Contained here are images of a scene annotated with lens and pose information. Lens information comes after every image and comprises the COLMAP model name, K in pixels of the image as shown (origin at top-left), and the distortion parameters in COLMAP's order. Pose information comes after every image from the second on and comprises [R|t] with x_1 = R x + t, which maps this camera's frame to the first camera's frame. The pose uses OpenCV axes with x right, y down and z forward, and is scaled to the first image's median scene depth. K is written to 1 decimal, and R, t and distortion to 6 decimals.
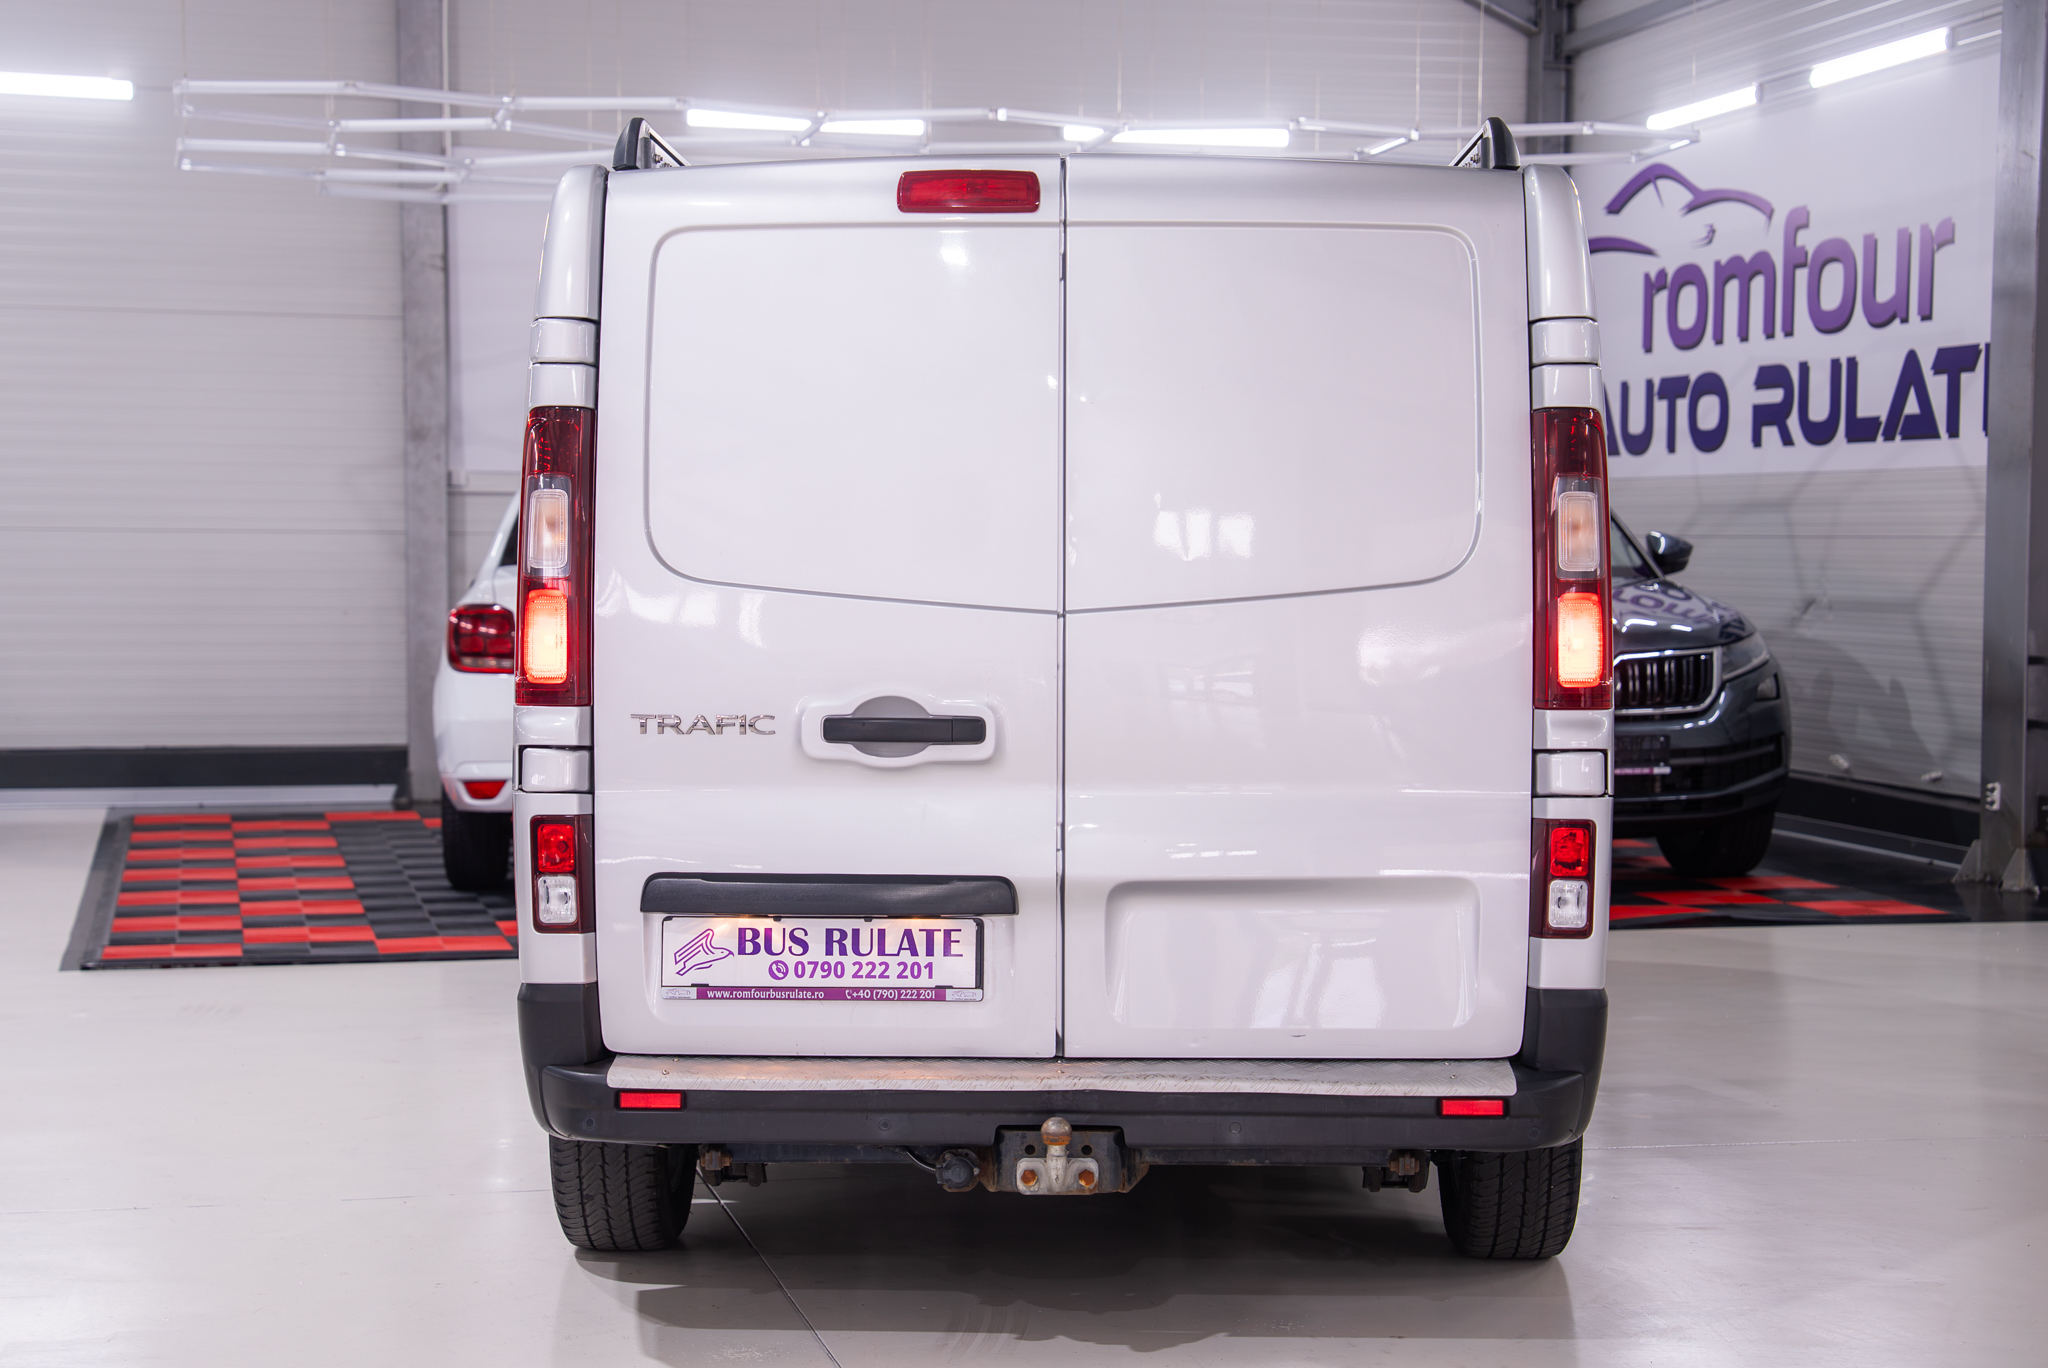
lens RADIAL K [[3901.7, 0, 1024.0], [0, 3901.7, 684.0], [0, 0, 1]] dist [0.204465, -0.313436]
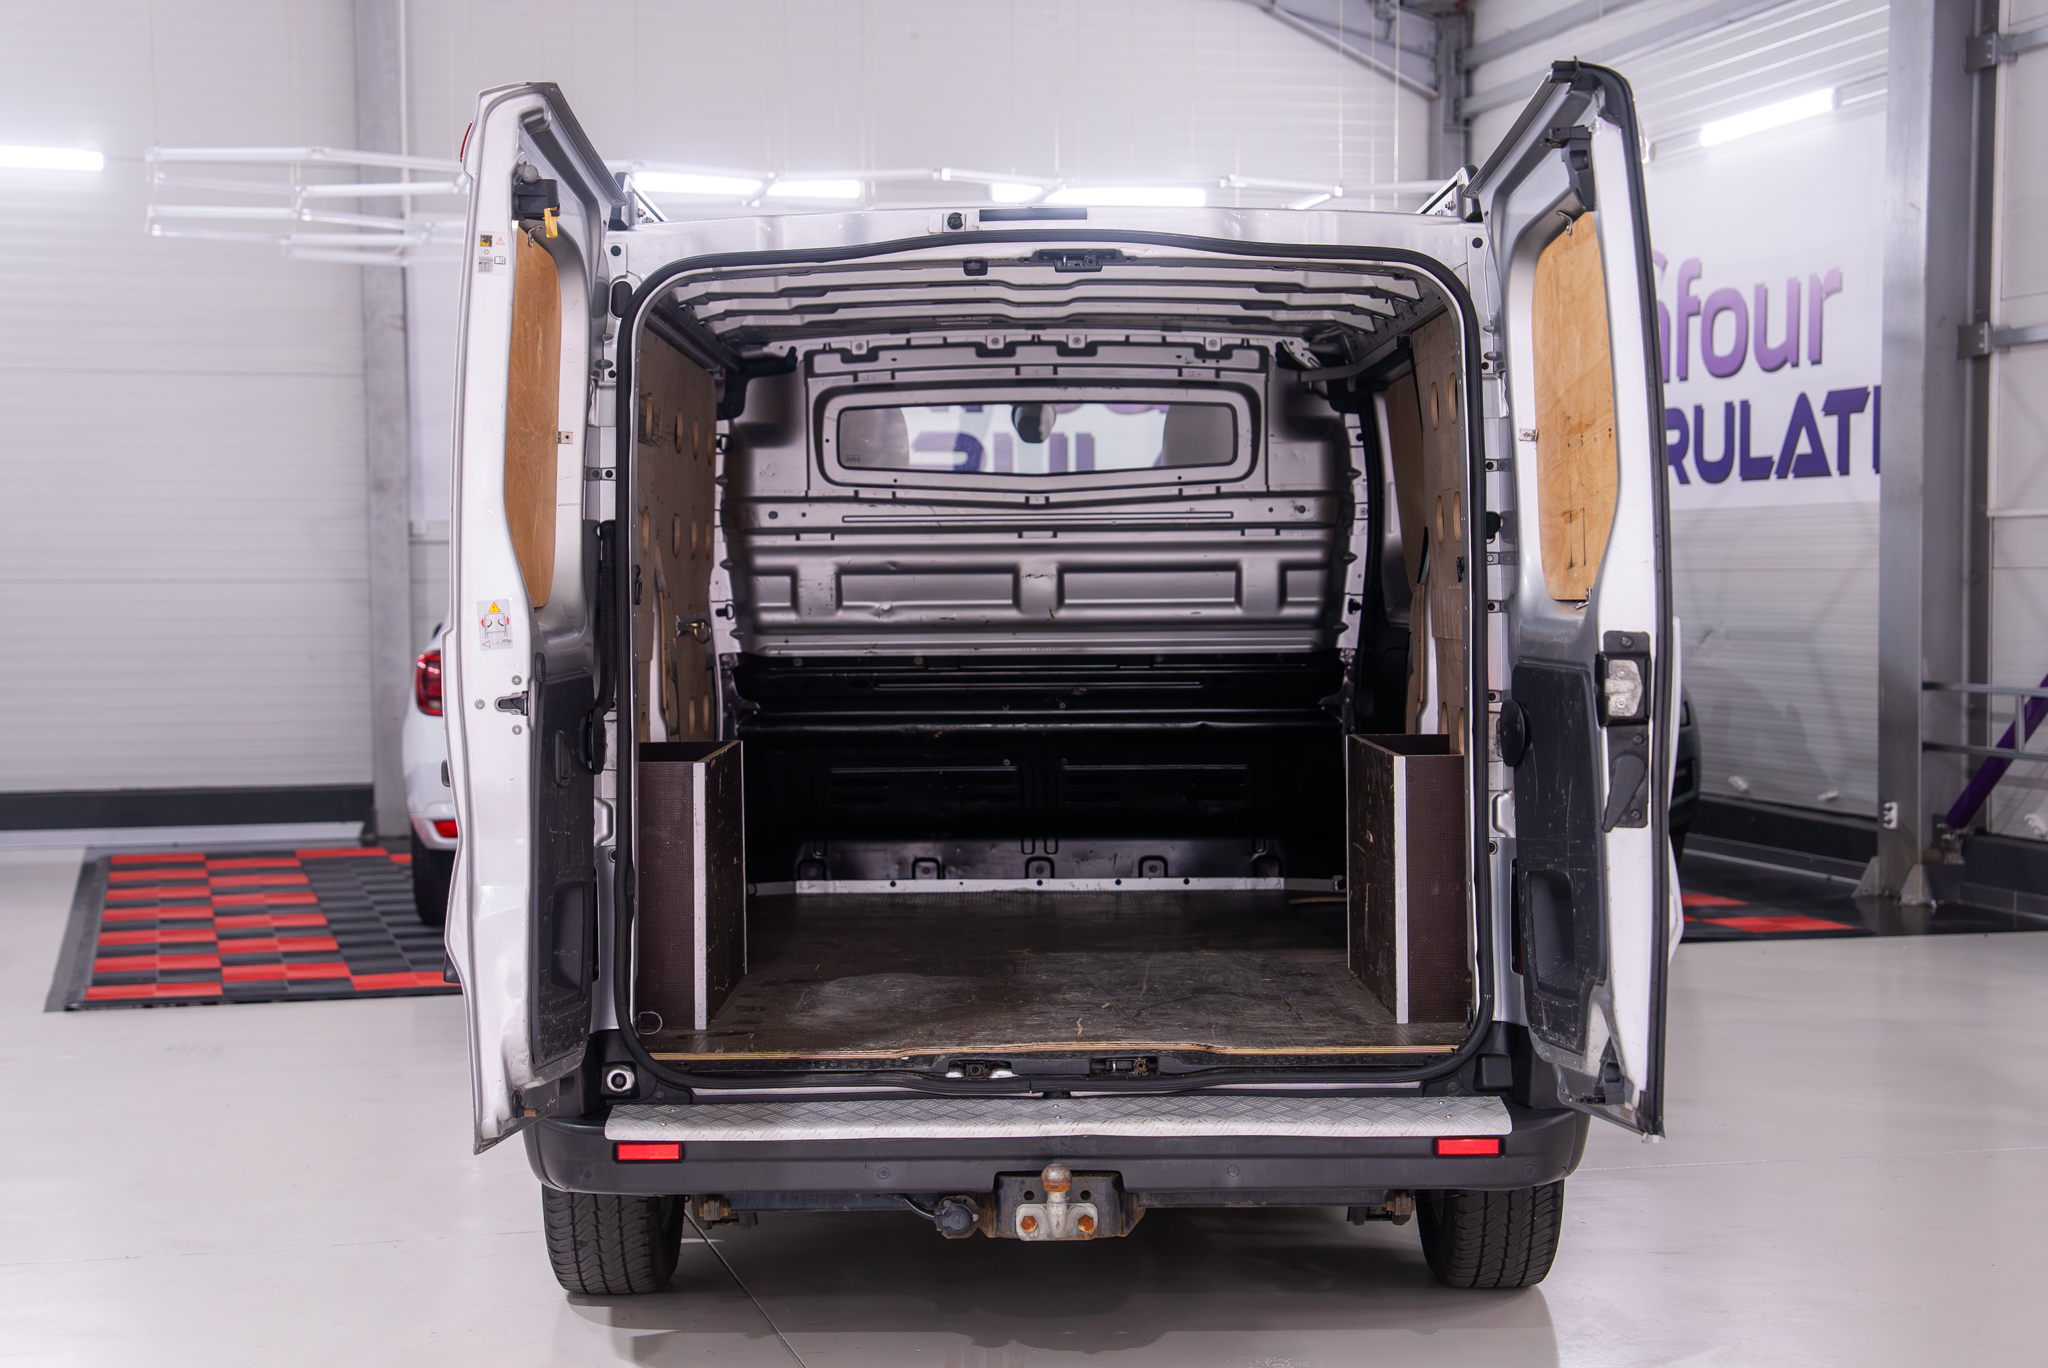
lens RADIAL K [[3604.8, 0, 1024.0], [0, 3604.8, 684.0], [0, 0, 1]] dist [0.124406, 0.132670]
pose [[0.999564, -0.011854, 0.027061, -0.011524], [0.012039, 0.999905, -0.006683, -0.002904], [-0.026979, 0.007006, 0.999611, 0.036463]]
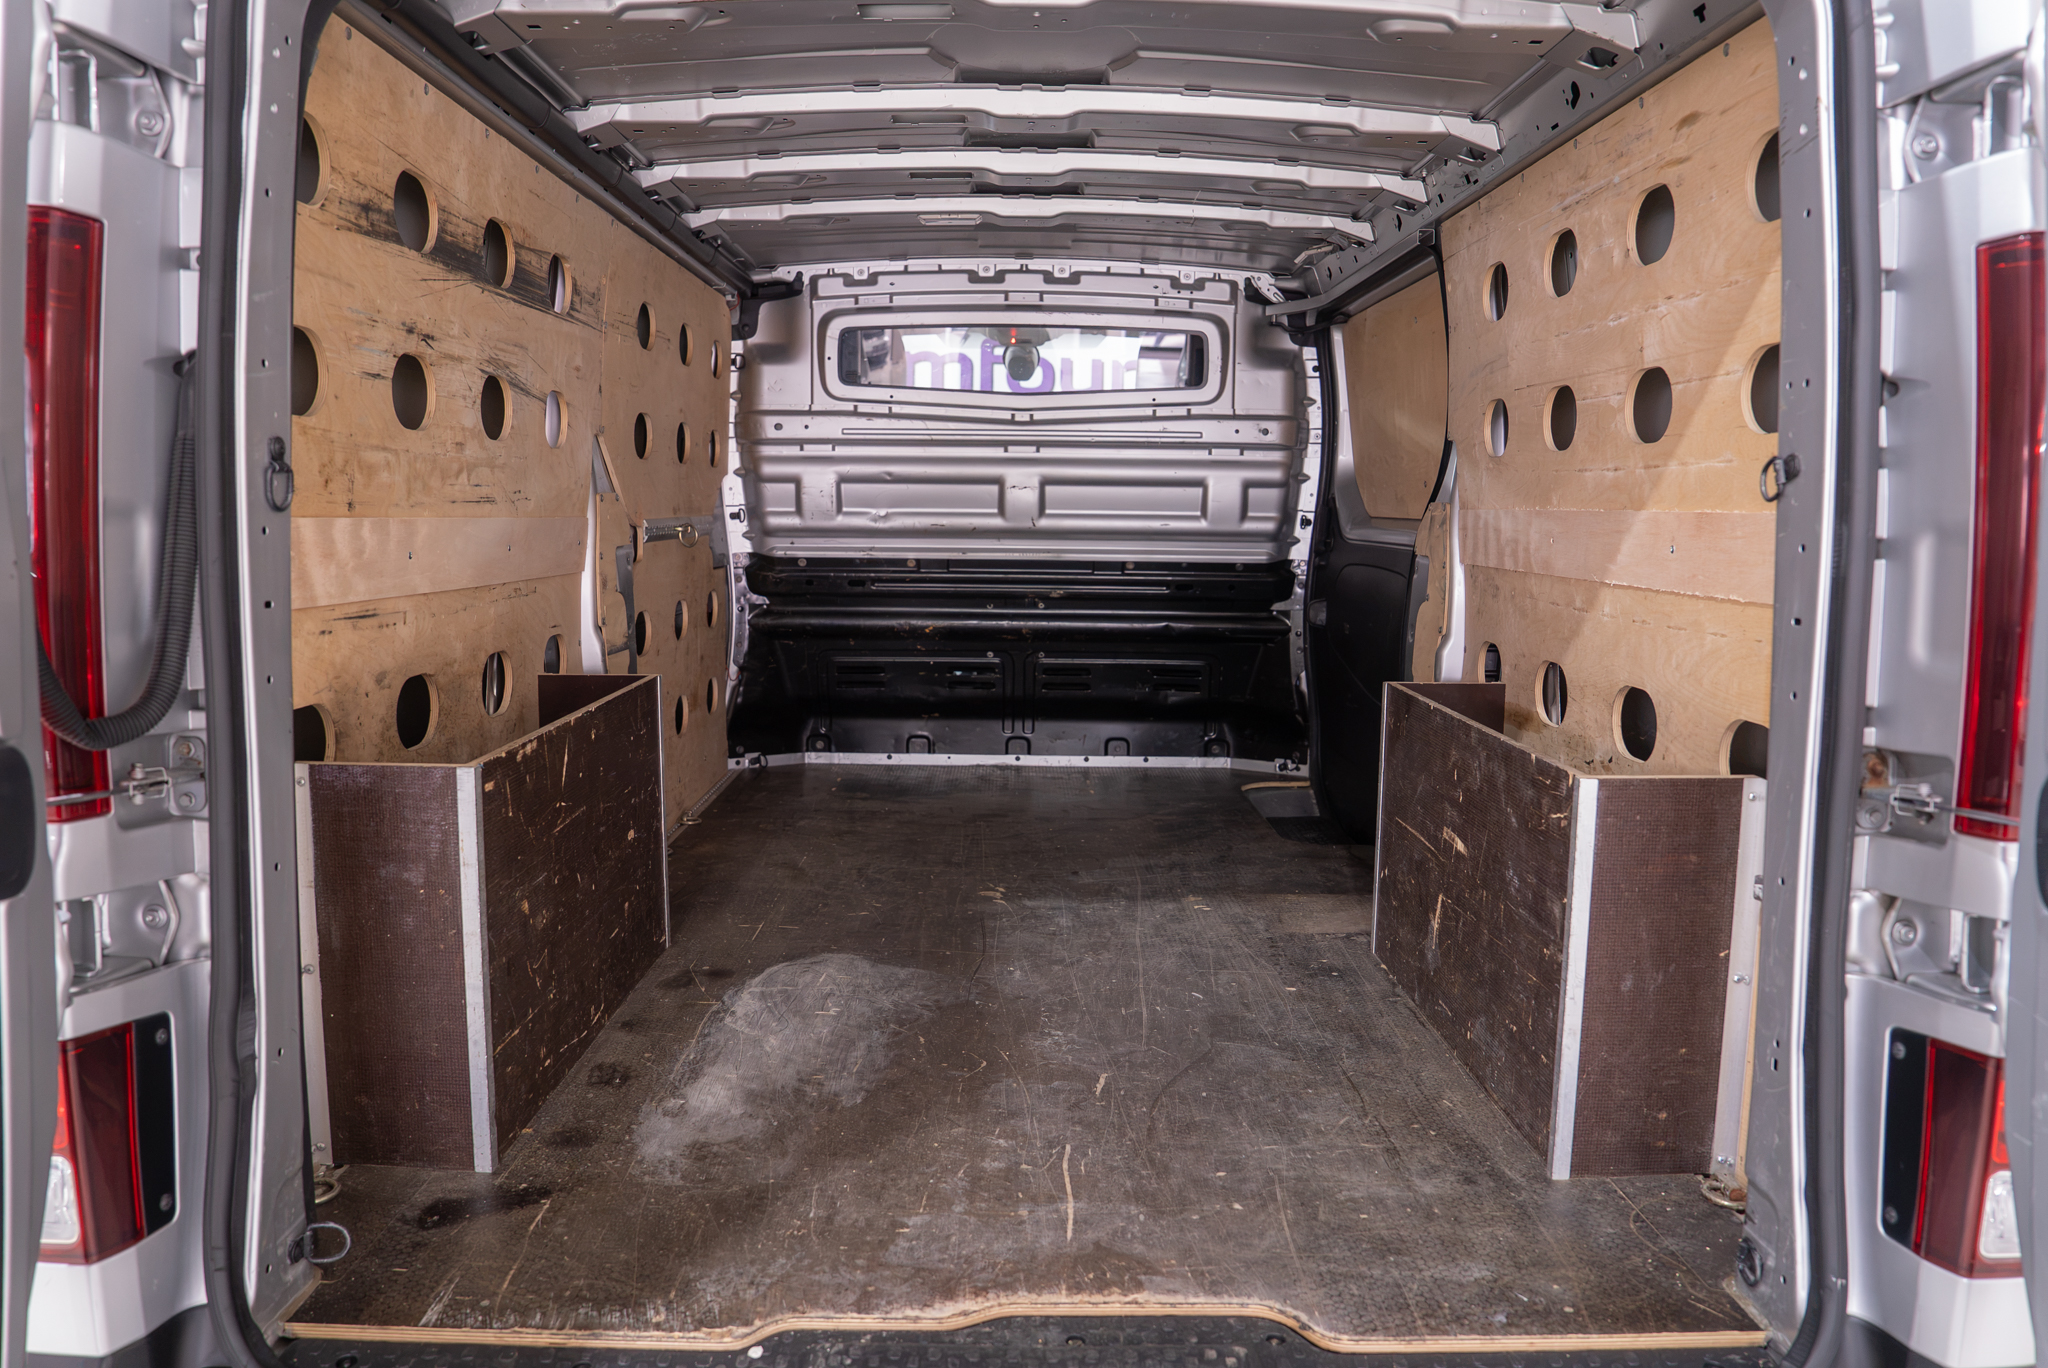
lens RADIAL K [[1396.8, 0, 1024.0], [0, 1396.8, 684.0], [0, 0, 1]] dist [-0.121206, 0.000400]
pose [[0.999467, 0.005474, 0.032169, 0.006603], [-0.008506, 0.995453, 0.094869, -0.019680], [-0.031504, -0.095092, 0.994970, 0.589644]]
